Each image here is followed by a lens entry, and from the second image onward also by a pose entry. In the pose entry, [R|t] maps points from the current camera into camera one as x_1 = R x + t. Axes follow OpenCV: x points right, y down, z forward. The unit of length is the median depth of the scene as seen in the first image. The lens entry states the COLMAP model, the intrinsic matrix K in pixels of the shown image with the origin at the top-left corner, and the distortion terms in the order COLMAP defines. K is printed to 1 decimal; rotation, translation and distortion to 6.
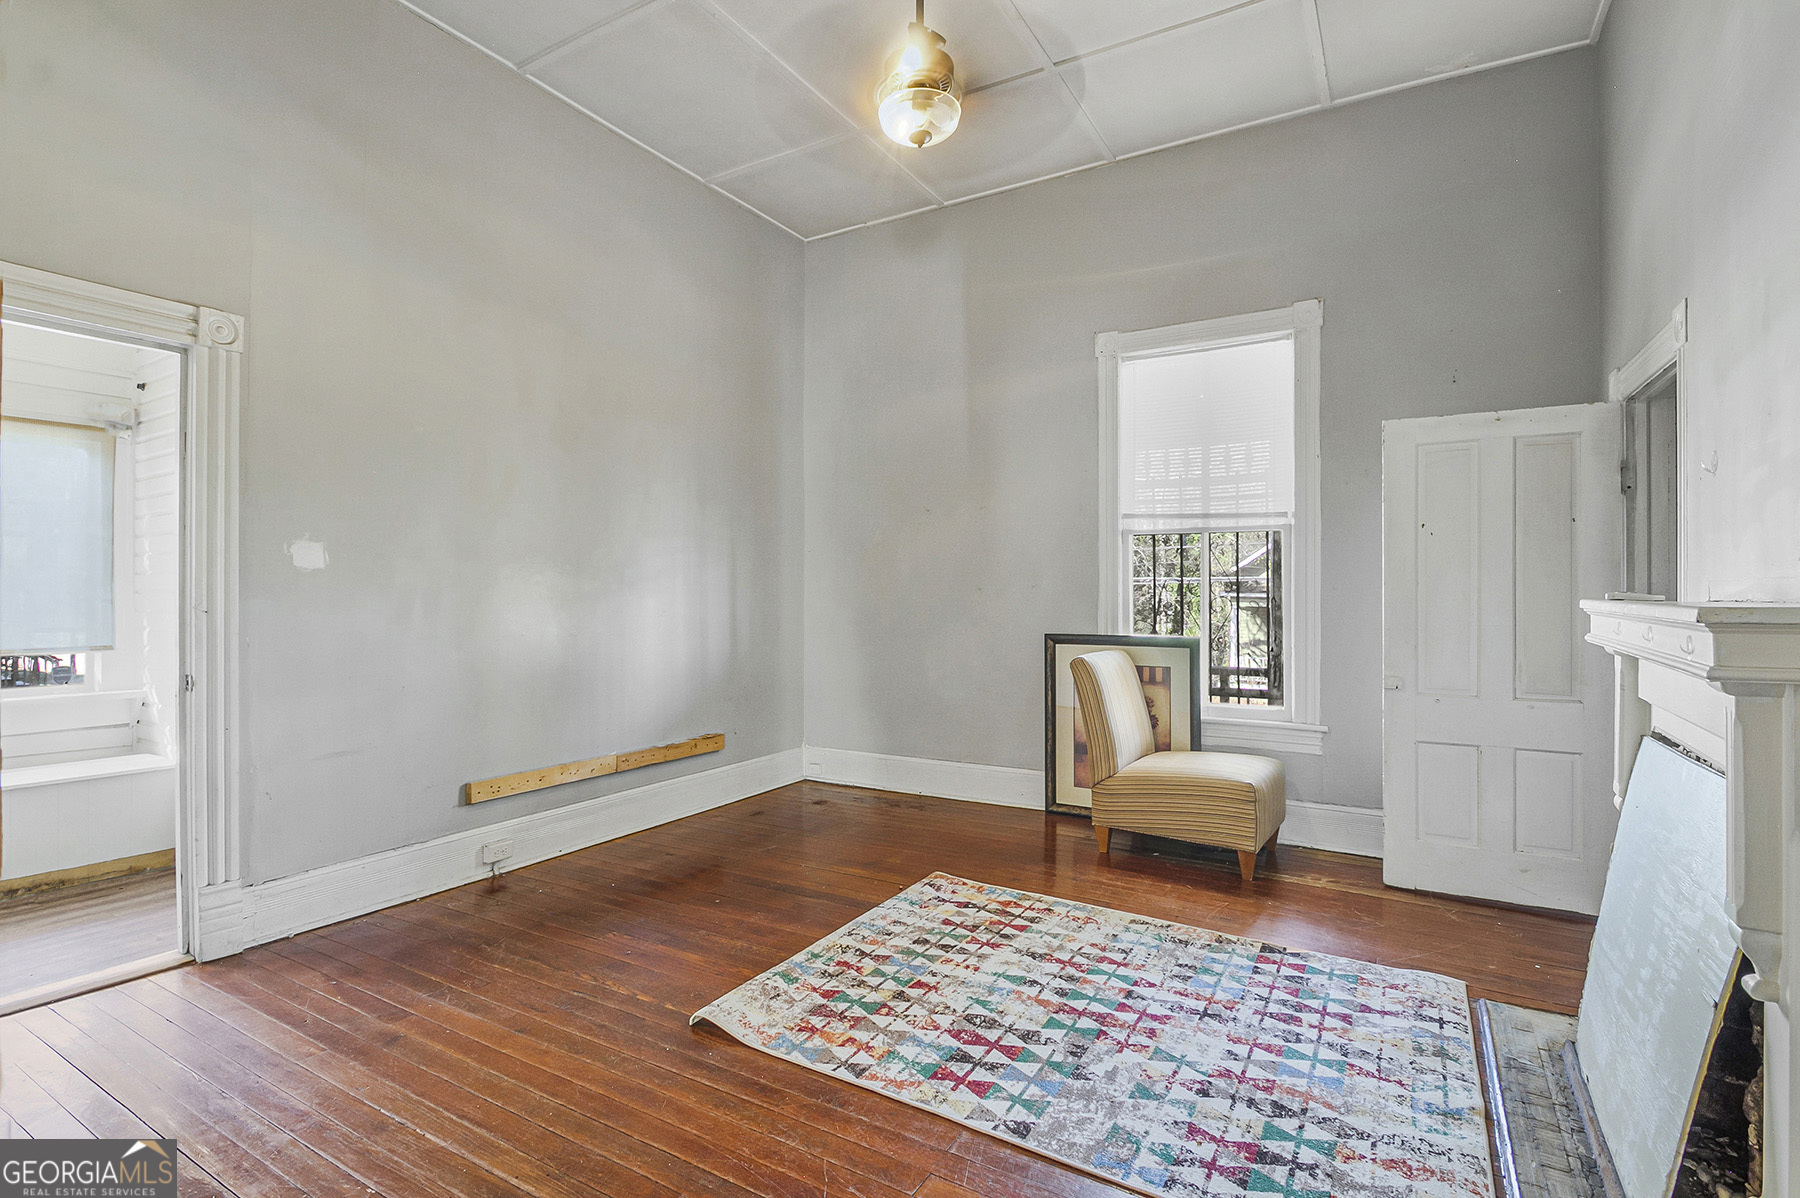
lens RADIAL K [[867.5, 0, 900.0], [0, 867.5, 599.0], [0, 0, 1]] dist [0.000048, -0.000278]
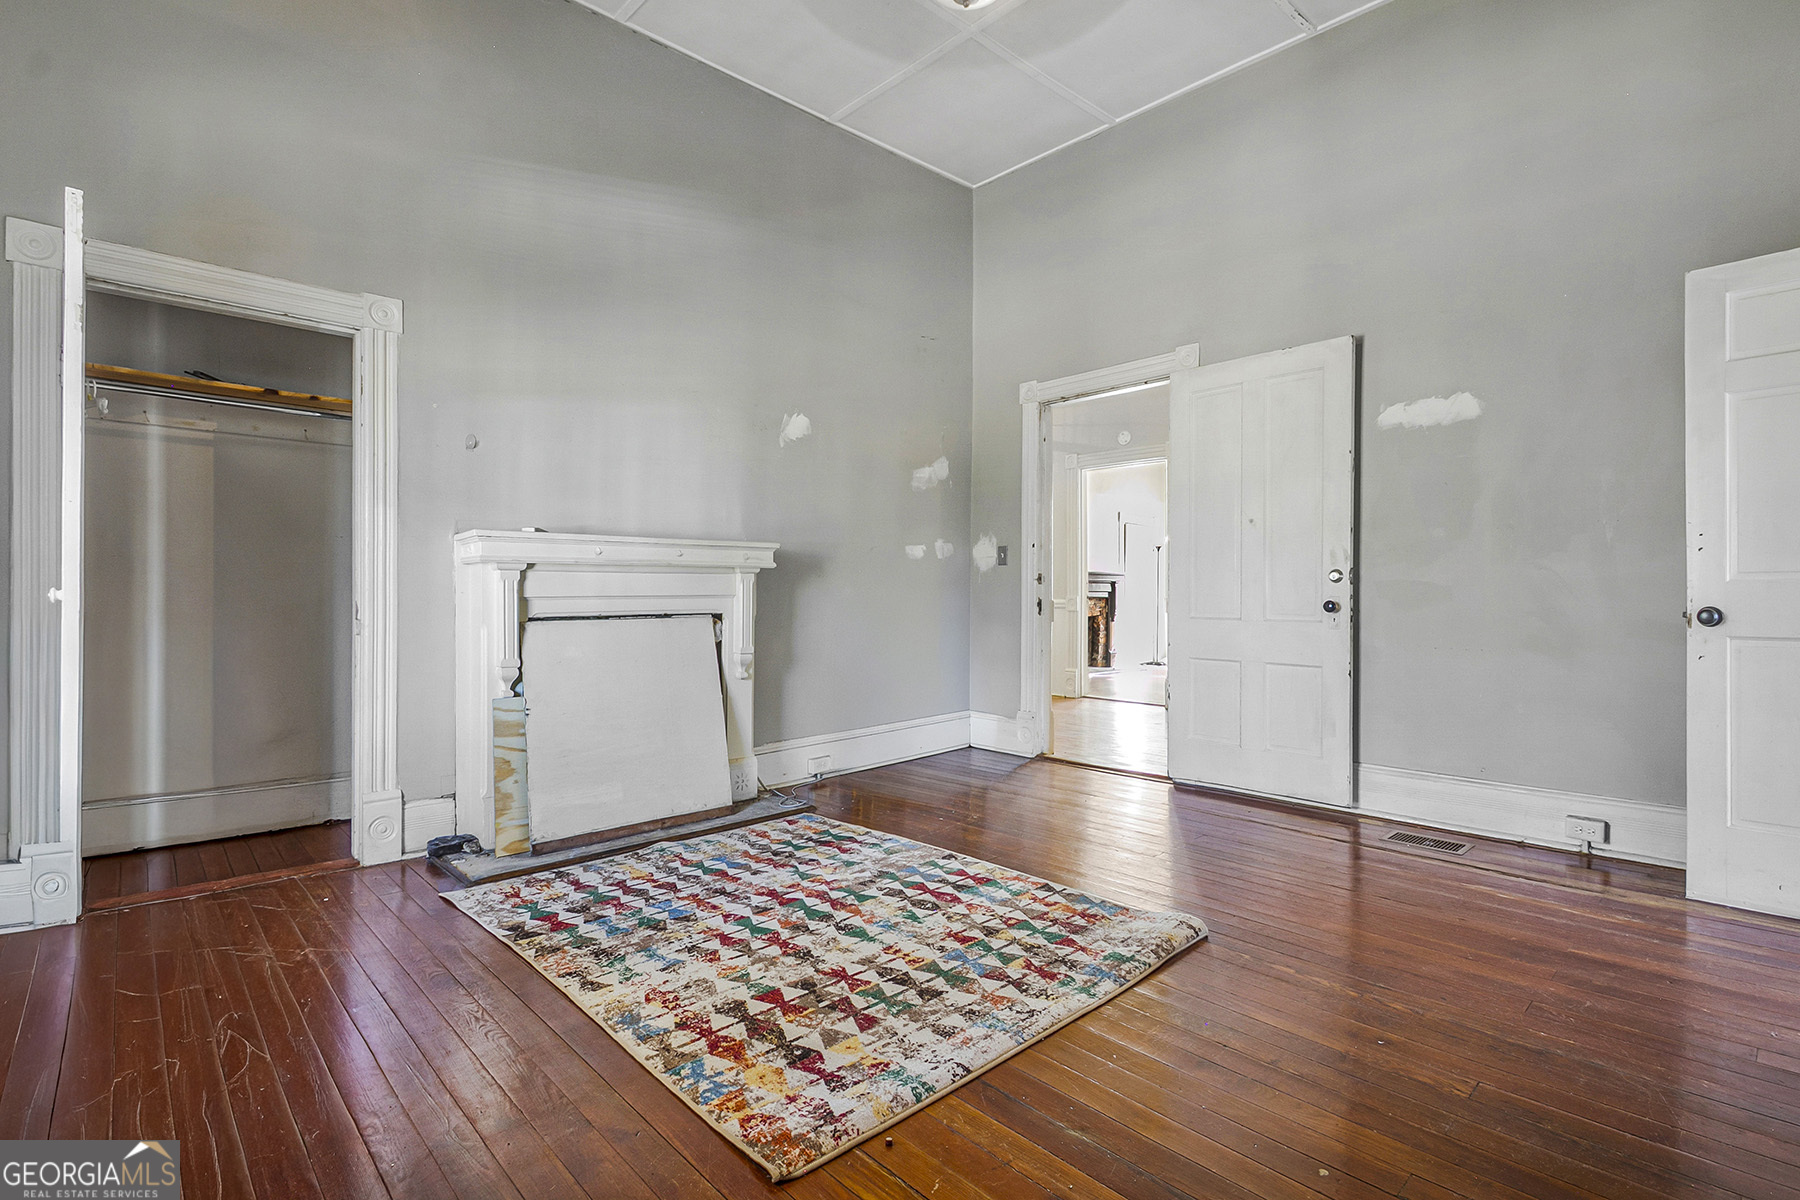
lens RADIAL K [[867.5, 0, 900.0], [0, 867.5, 600.0], [0, 0, 1]] dist [0.000048, -0.000278]
pose [[-0.959437, -0.005437, 0.281871, -0.167867], [0.000610, 0.999772, 0.021361, 0.075072], [-0.281923, 0.020667, -0.959215, 1.907584]]
